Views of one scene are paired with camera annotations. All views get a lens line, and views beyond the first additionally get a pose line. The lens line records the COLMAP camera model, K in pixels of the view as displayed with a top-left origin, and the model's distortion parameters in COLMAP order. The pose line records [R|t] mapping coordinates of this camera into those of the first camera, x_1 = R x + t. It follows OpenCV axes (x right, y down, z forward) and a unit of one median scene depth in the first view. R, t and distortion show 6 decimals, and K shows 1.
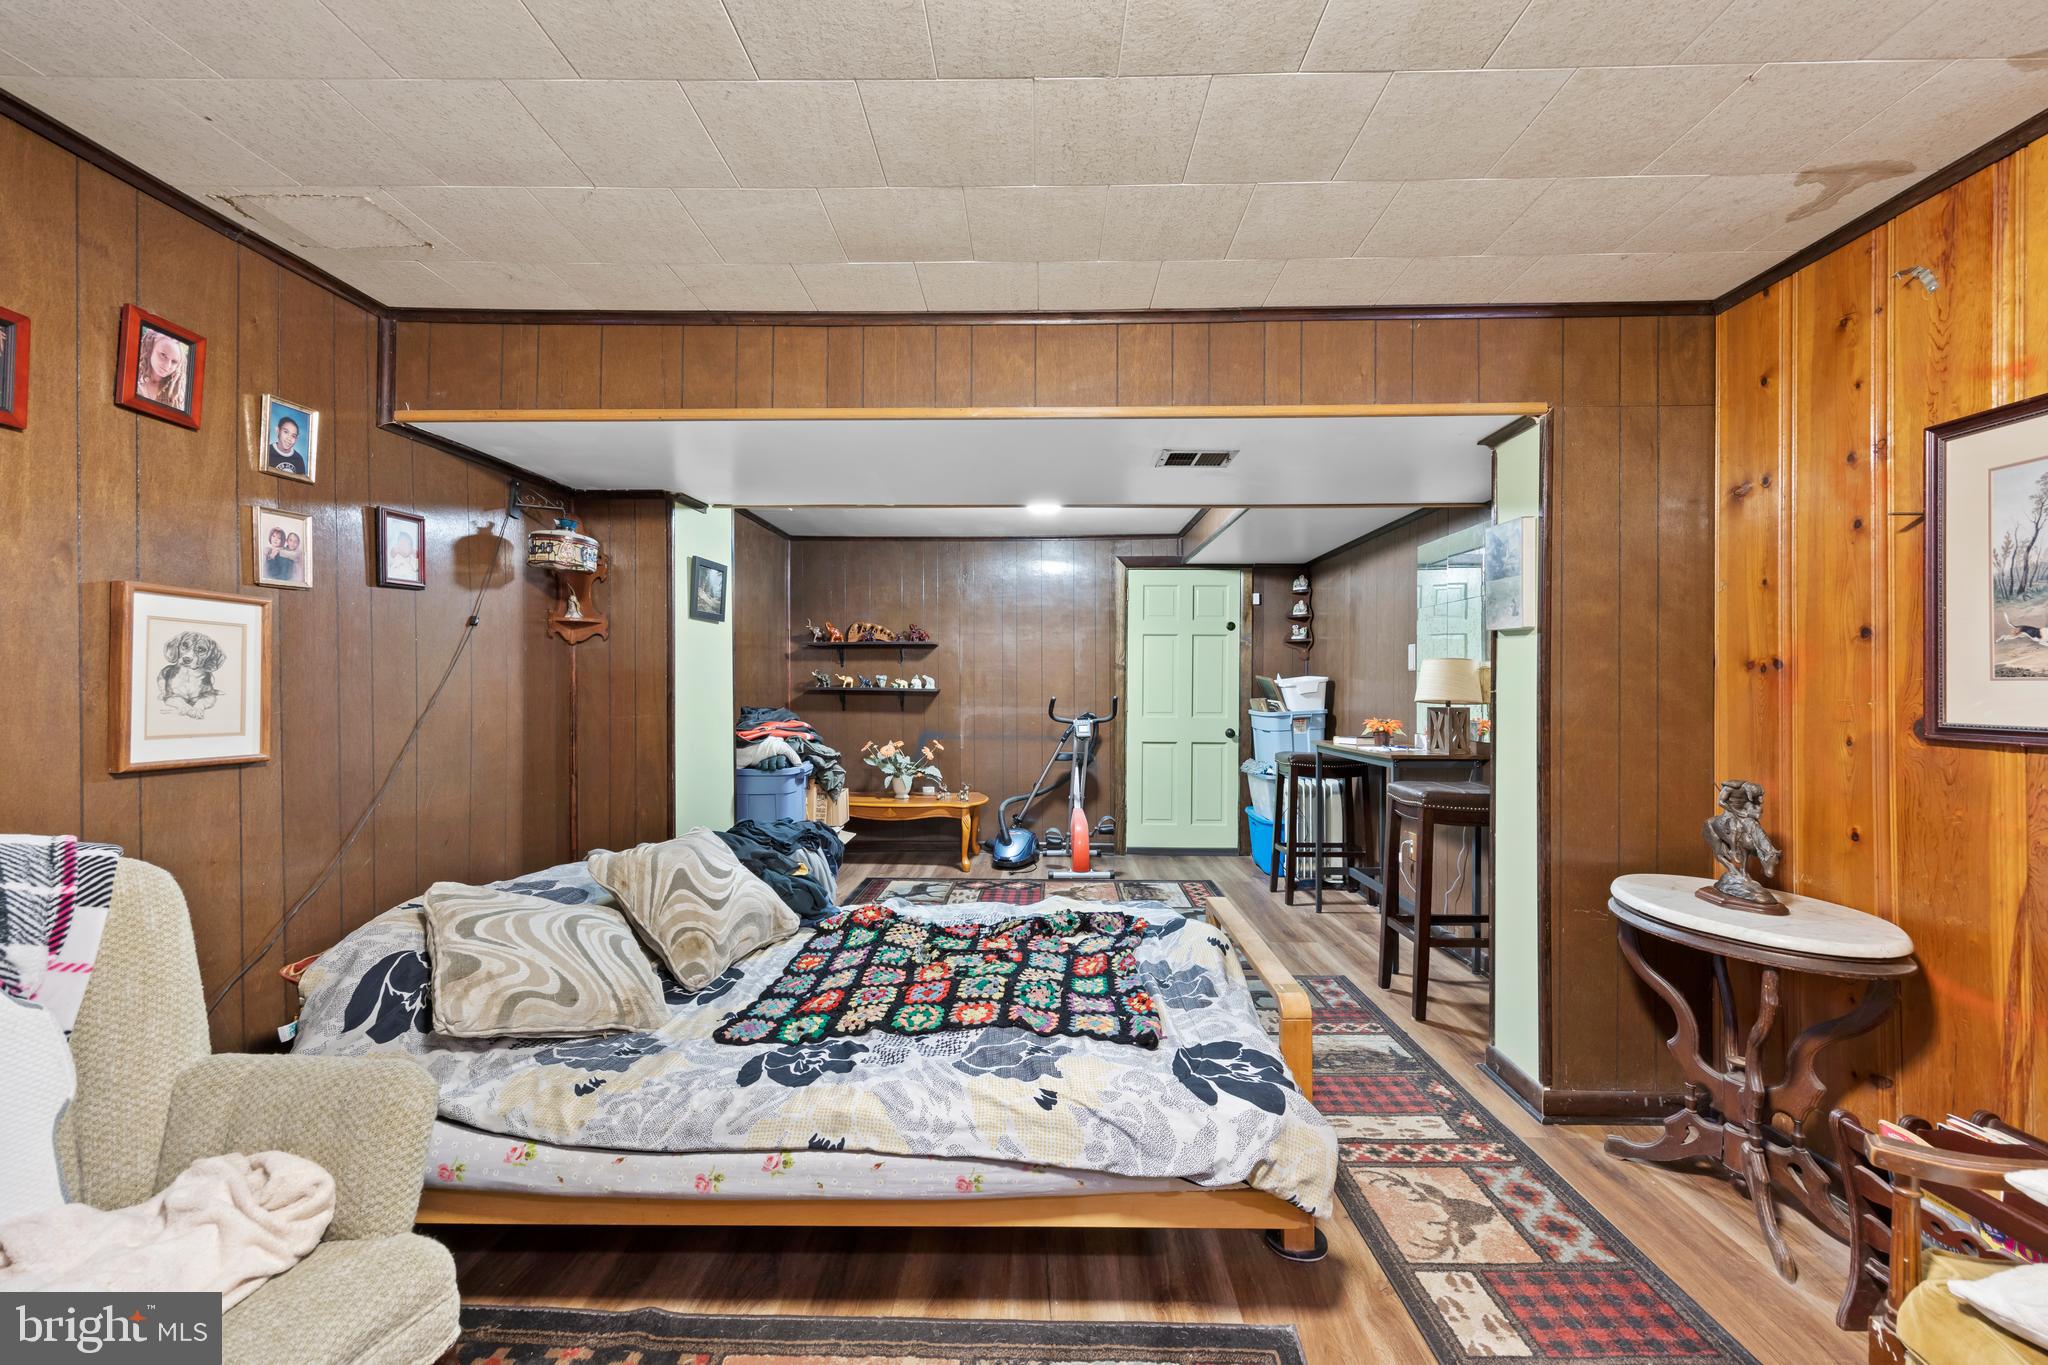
lens RADIAL K [[827.4, 0, 1031.1], [0, 827.4, 687.6], [0, 0, 1]] dist [0.005760, -0.000244]
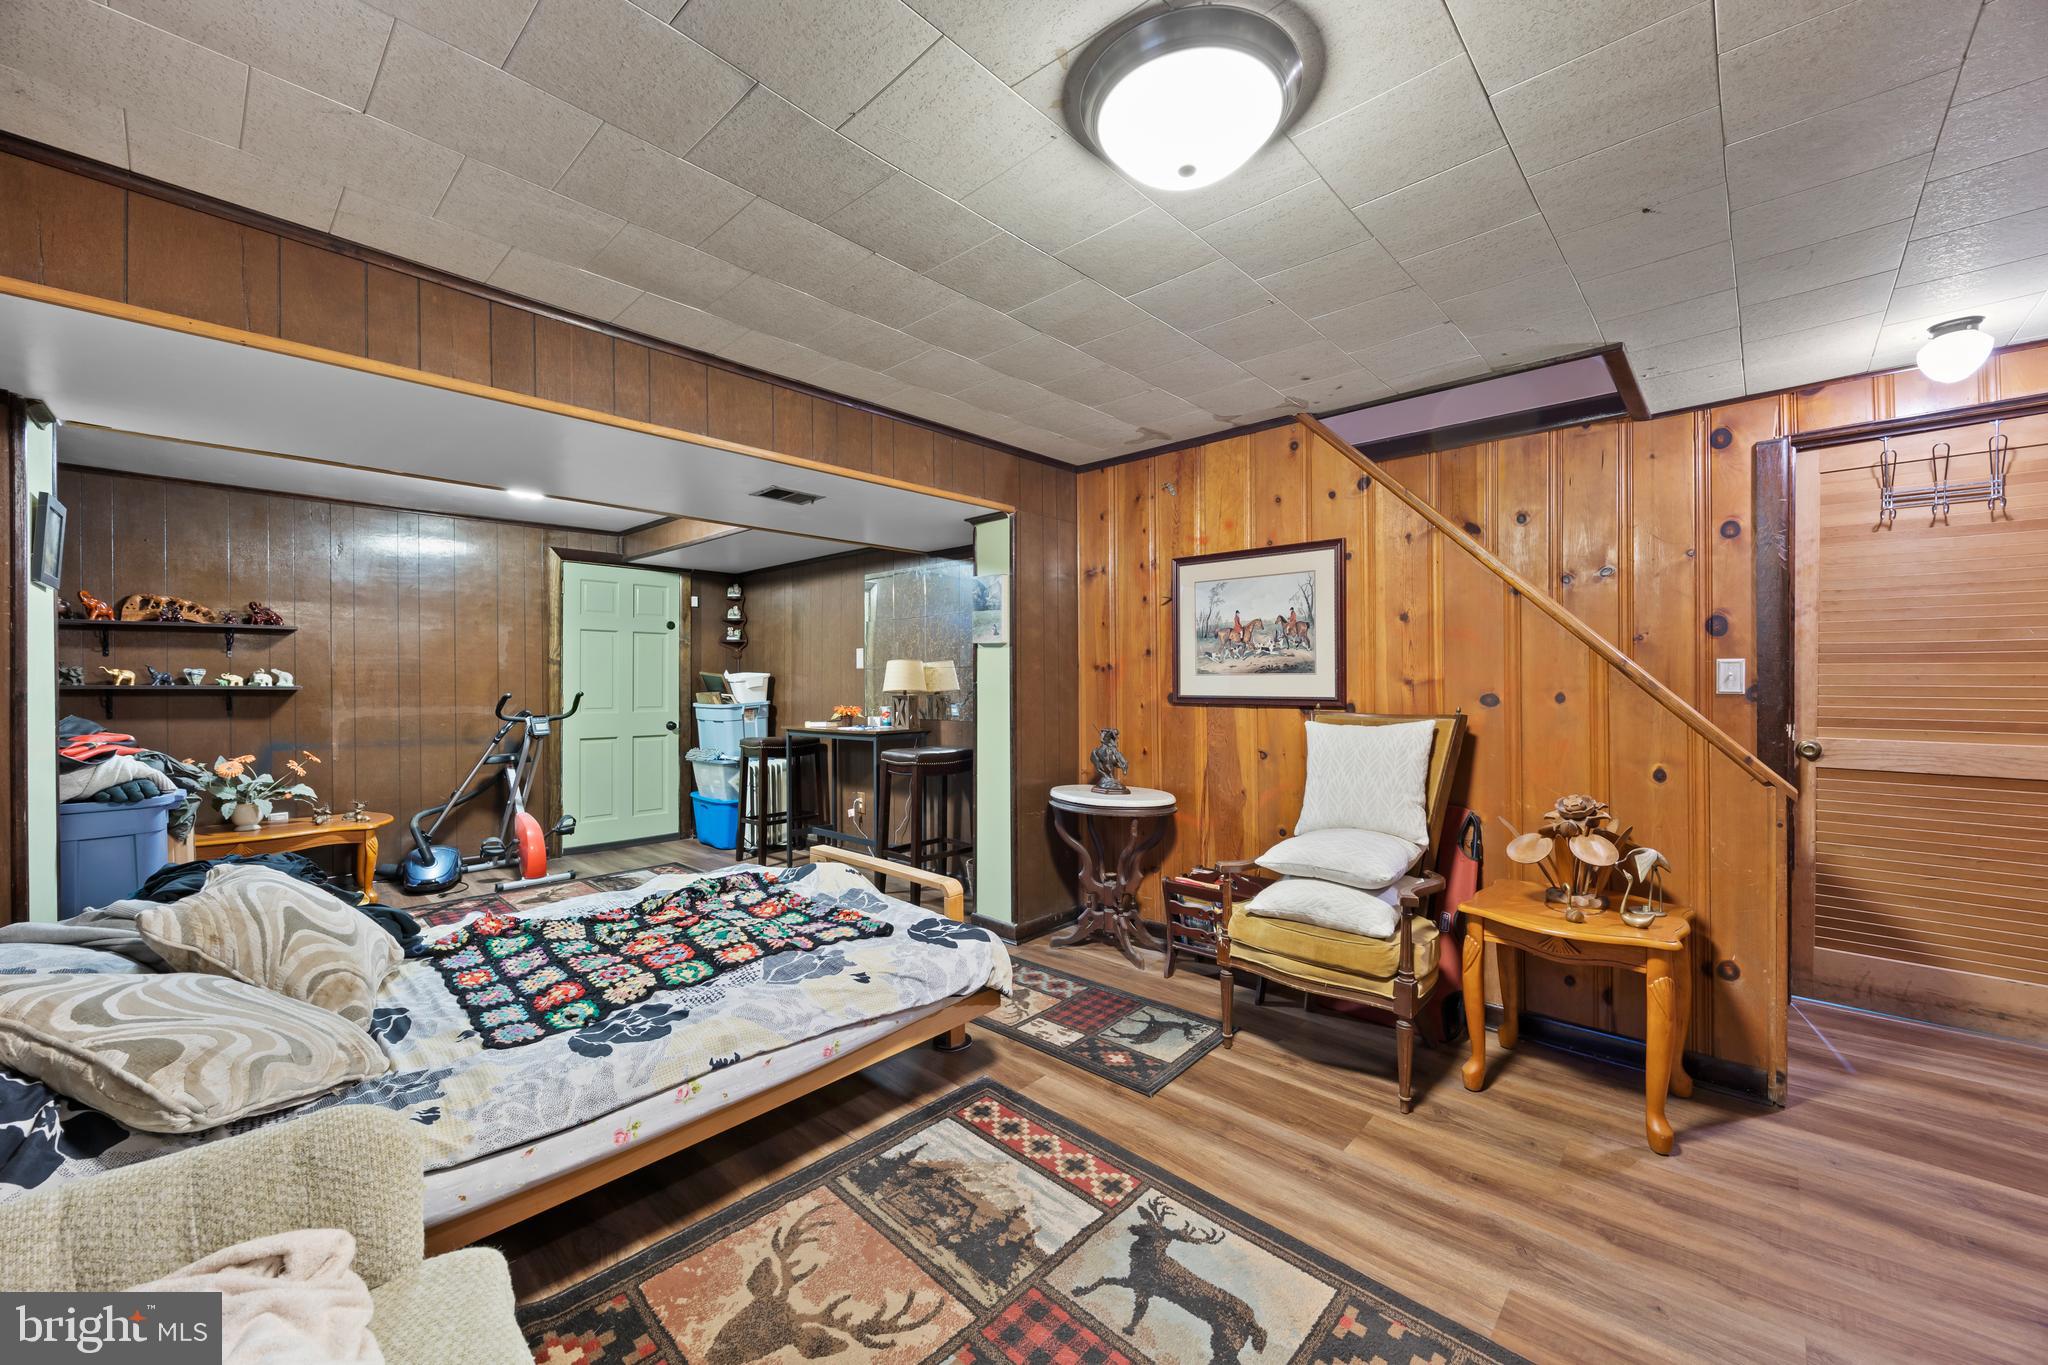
lens RADIAL K [[785.2, 0, 1042.3], [0, 785.2, 681.4], [0, 0, 1]] dist [-0.002276, -0.000335]
pose [[0.656609, -0.004507, 0.754218, -0.514997], [0.006665, 0.999978, 0.000173, 0.002707], [-0.754202, 0.004913, 0.656624, -0.059924]]
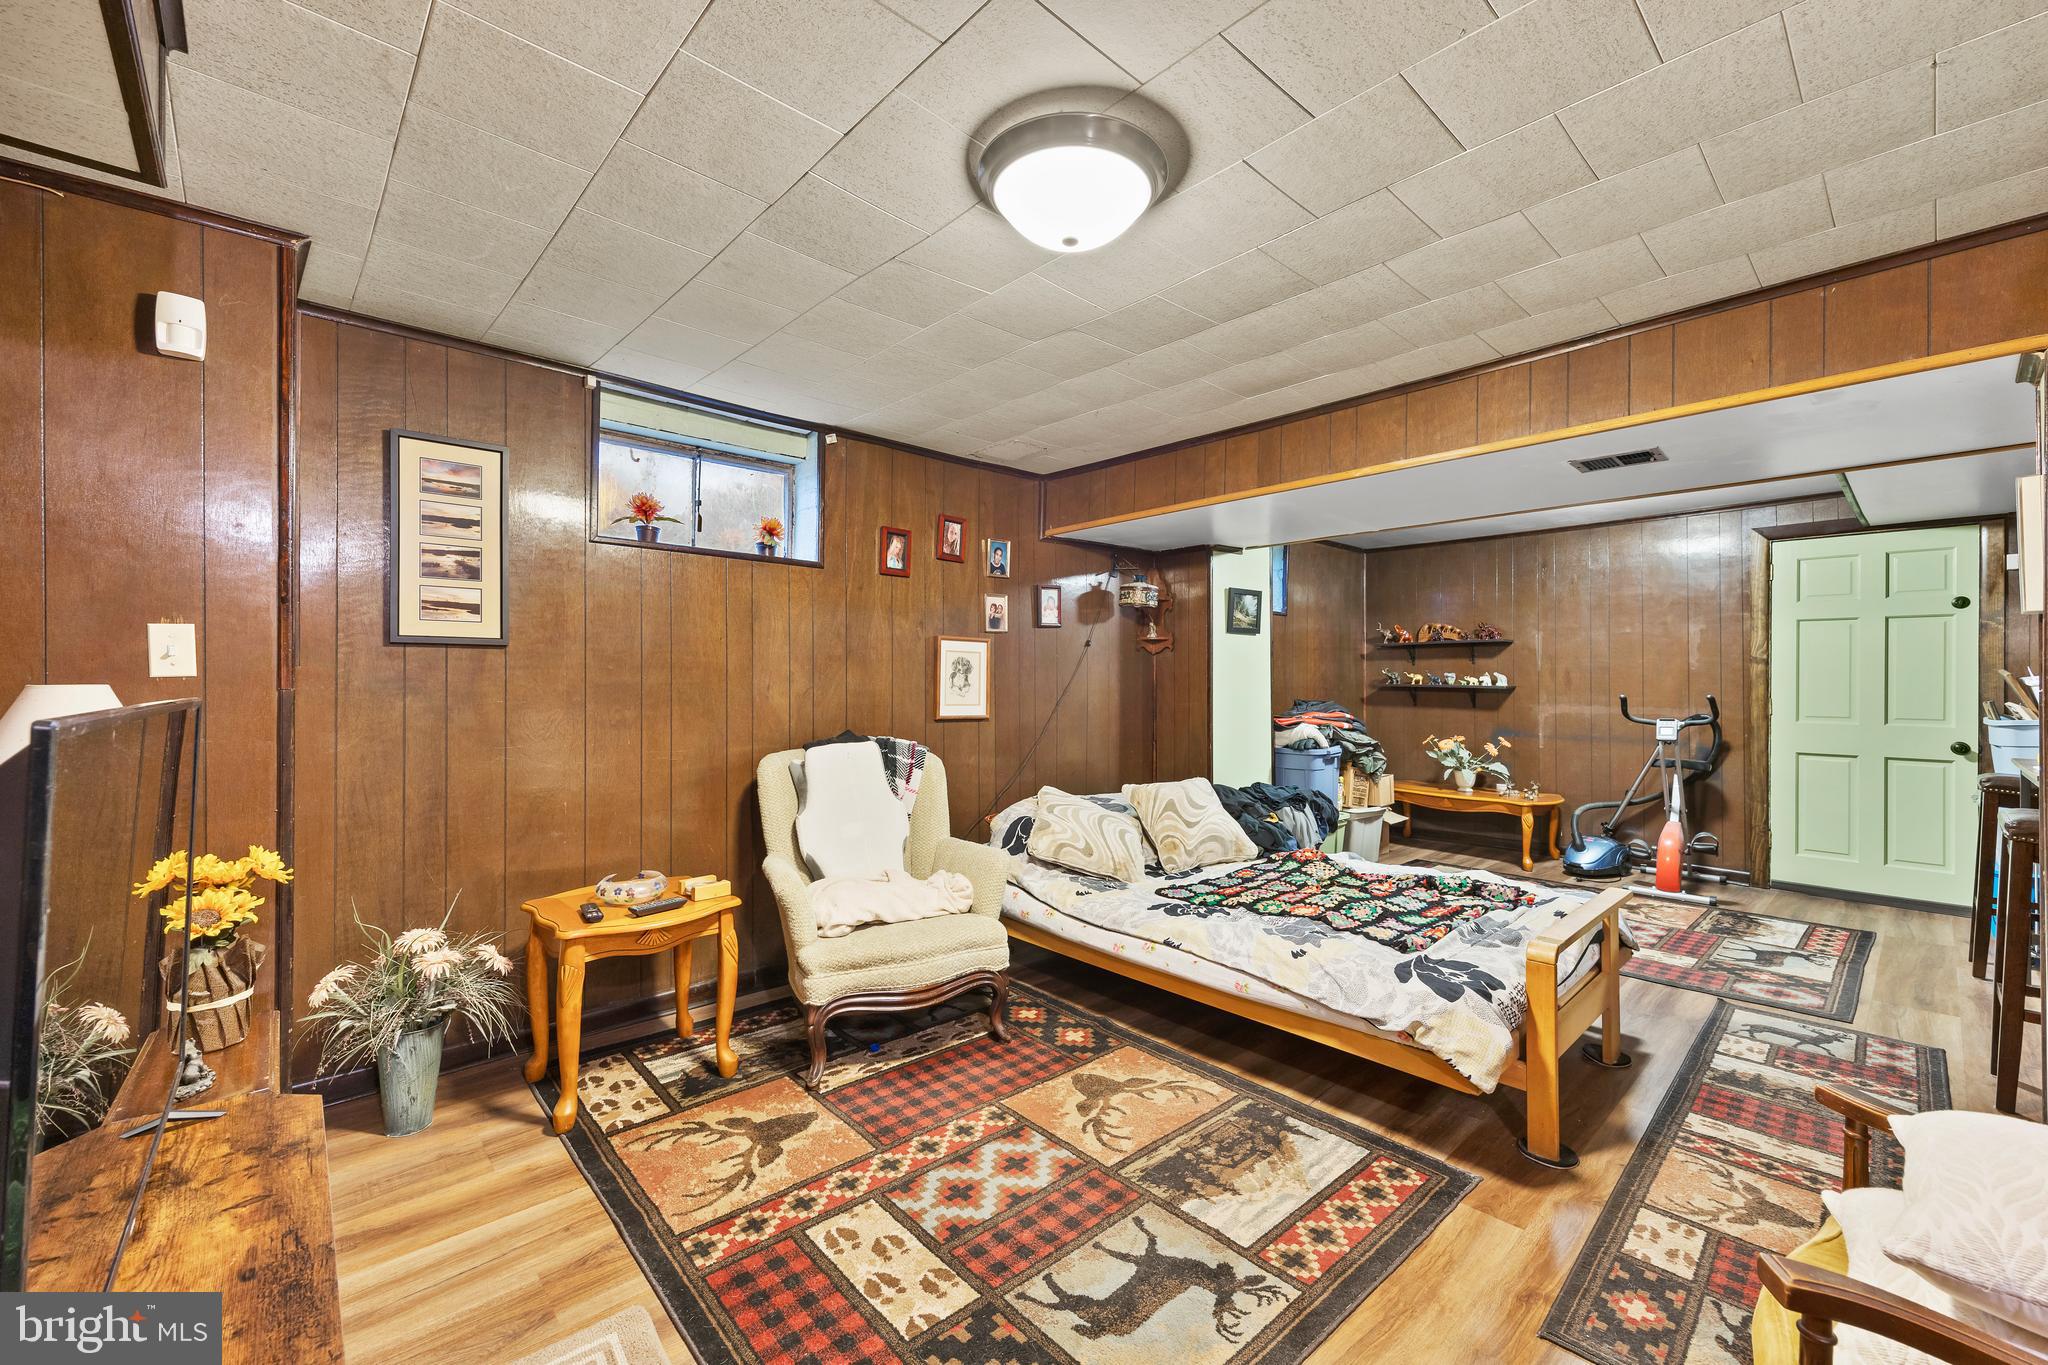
lens RADIAL K [[829.3, 0, 1014.6], [0, 829.3, 678.4], [0, 0, 1]] dist [0.000174, -0.000050]
pose [[0.678594, -0.001923, -0.734511, 0.526770], [-0.003787, 0.999974, -0.006116, 0.001530], [0.734504, 0.006932, 0.678569, -0.282701]]
